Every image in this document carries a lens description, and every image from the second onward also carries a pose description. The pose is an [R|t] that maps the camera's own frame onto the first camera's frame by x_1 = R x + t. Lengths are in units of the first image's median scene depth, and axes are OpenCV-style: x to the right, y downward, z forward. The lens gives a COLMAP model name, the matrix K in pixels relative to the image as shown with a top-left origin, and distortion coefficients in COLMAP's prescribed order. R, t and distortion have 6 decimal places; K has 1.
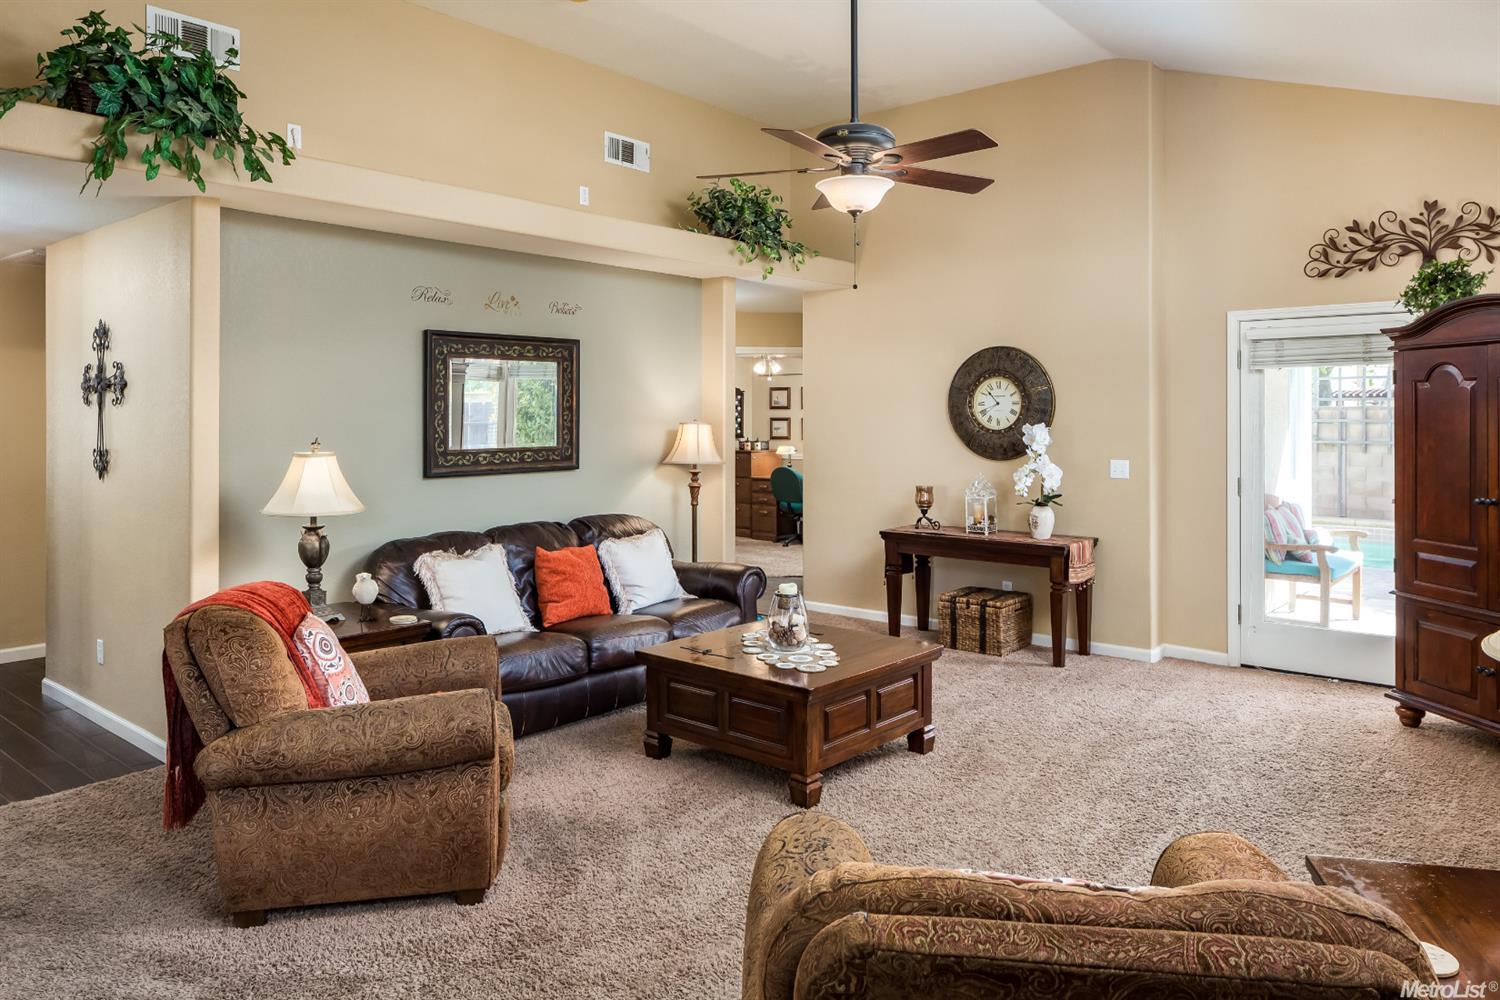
lens RADIAL K [[1018.8, 0, 749.8], [0, 1018.8, 409.3], [0, 0, 1]] dist [0.002843, 0.000432]
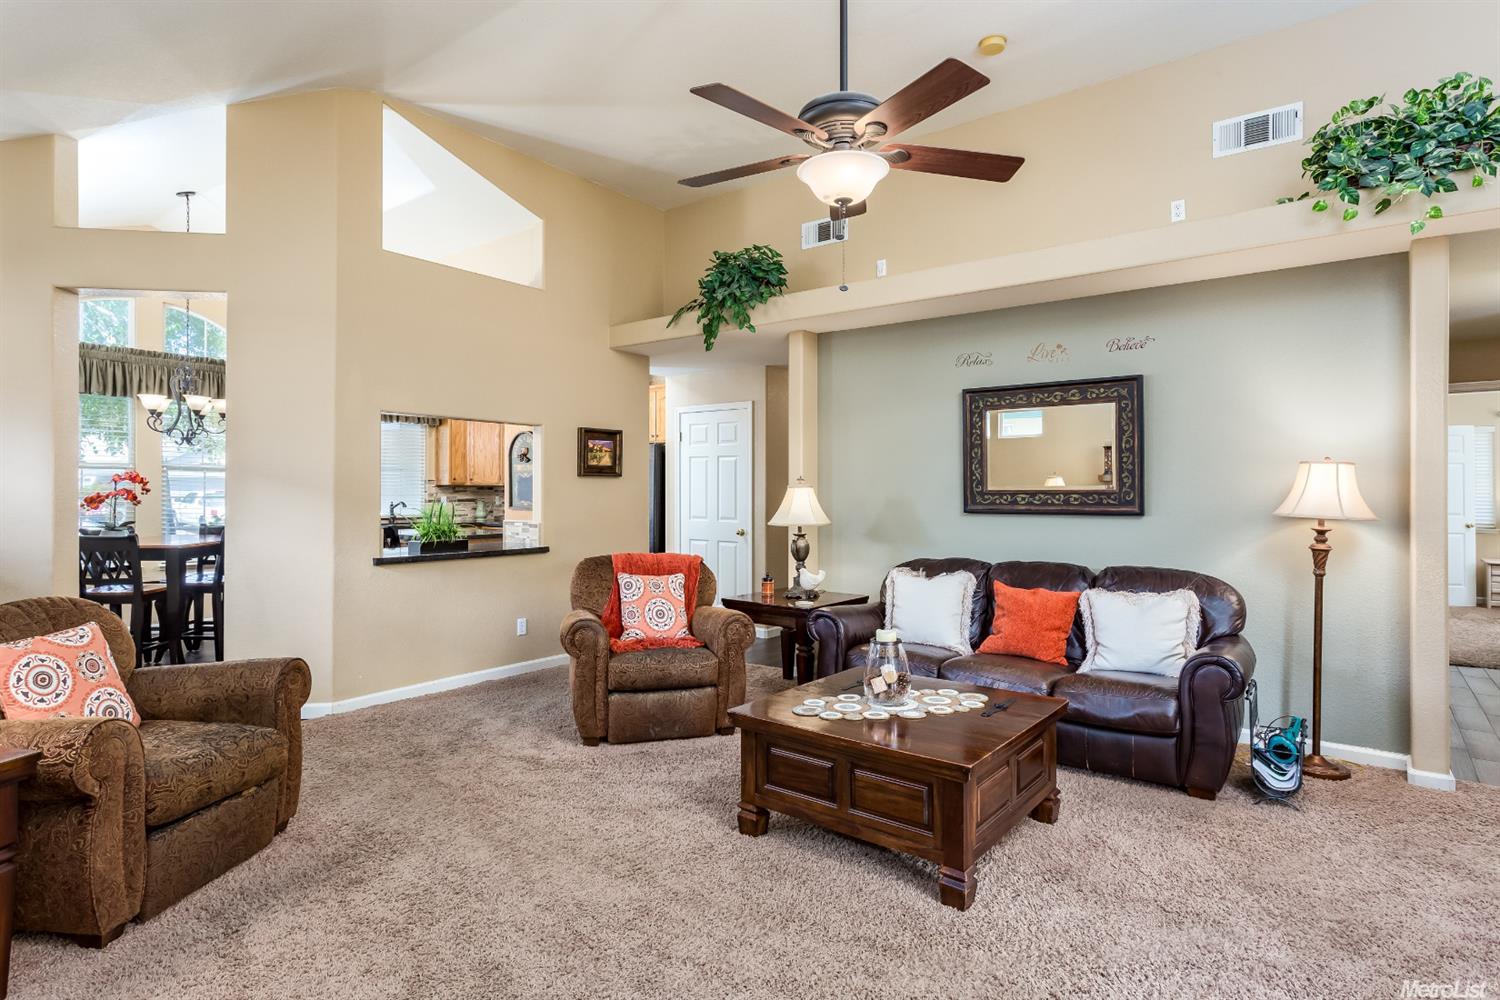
lens RADIAL K [[788.3, 0, 749.5], [0, 788.3, 490.2], [0, 0, 1]] dist [-0.001123, -0.000300]
pose [[0.048951, 0.002074, -0.998799, 0.562241], [0.003782, 0.999990, 0.002262, 0.035328], [0.998794, -0.003888, 0.048942, 0.653975]]
